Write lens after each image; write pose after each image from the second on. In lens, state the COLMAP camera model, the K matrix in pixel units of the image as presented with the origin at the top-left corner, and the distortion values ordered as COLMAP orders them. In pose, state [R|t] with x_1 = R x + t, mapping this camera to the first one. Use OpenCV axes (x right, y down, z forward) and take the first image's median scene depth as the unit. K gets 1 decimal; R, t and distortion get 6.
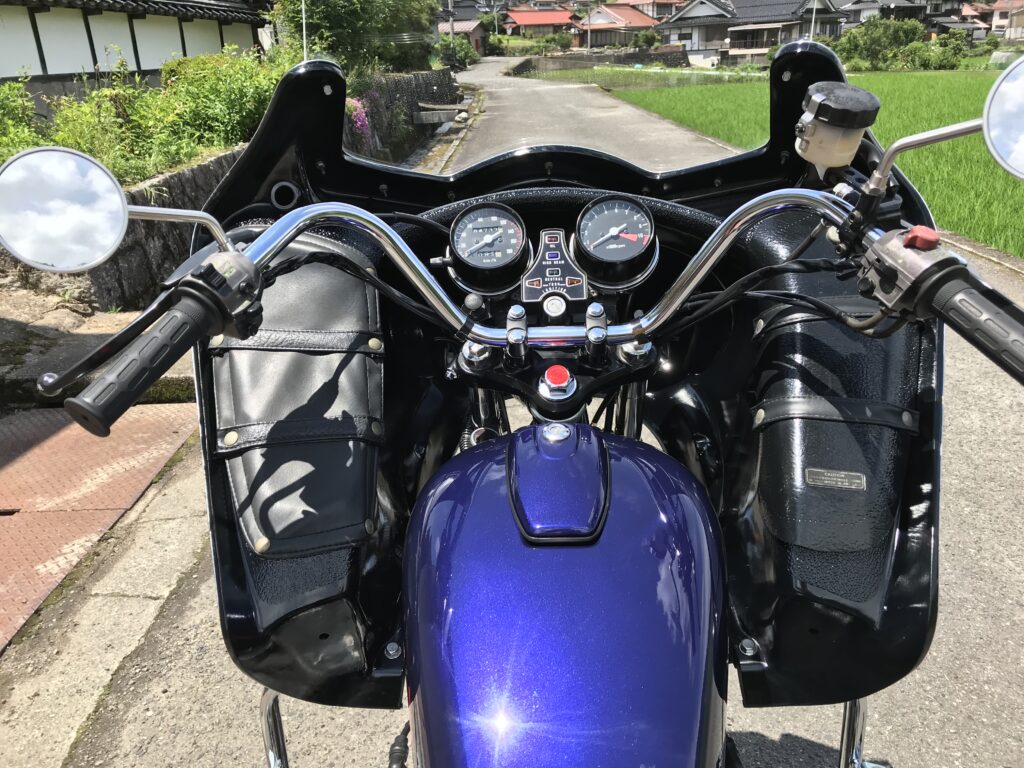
lens RADIAL K [[844.0, 0, 486.5], [0, 844.0, 387.4], [0, 0, 1]] dist [0.069603, -0.081548]
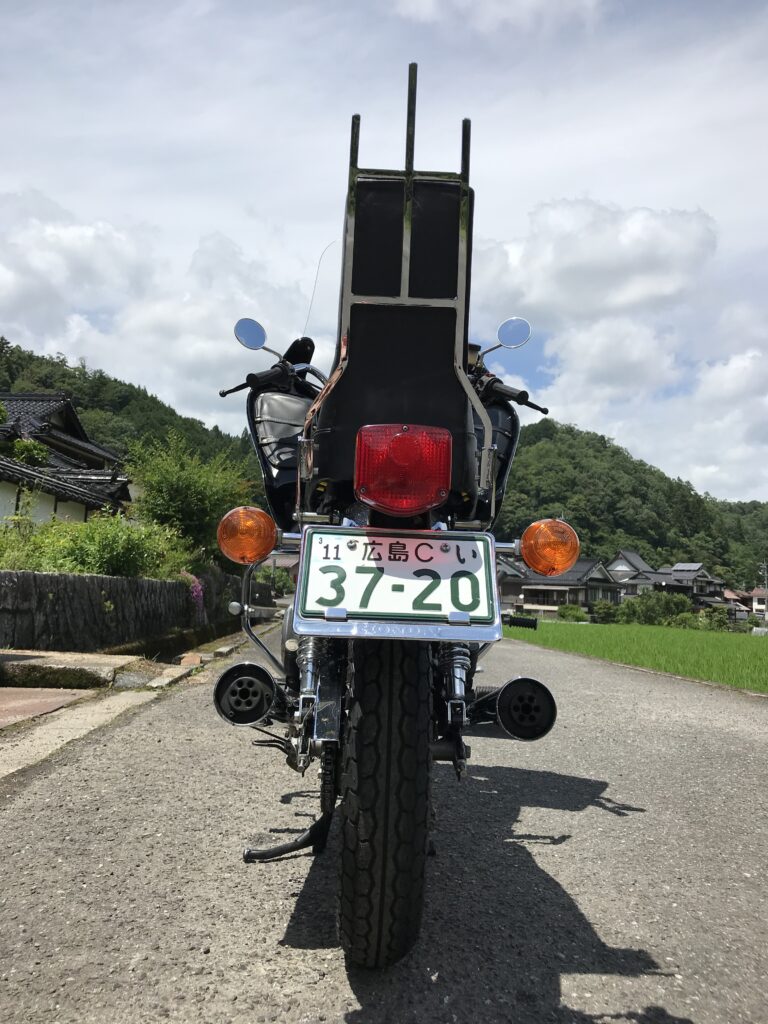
lens RADIAL K [[843.6, 0, 385.9], [0, 843.6, 512.5], [0, 0, 1]] dist [0.060526, -0.107193]
pose [[0.991352, 0.096781, 0.088631, -0.121206], [-0.046737, 0.891463, -0.450677, 1.494527], [-0.122628, 0.442637, 0.888276, -1.429883]]
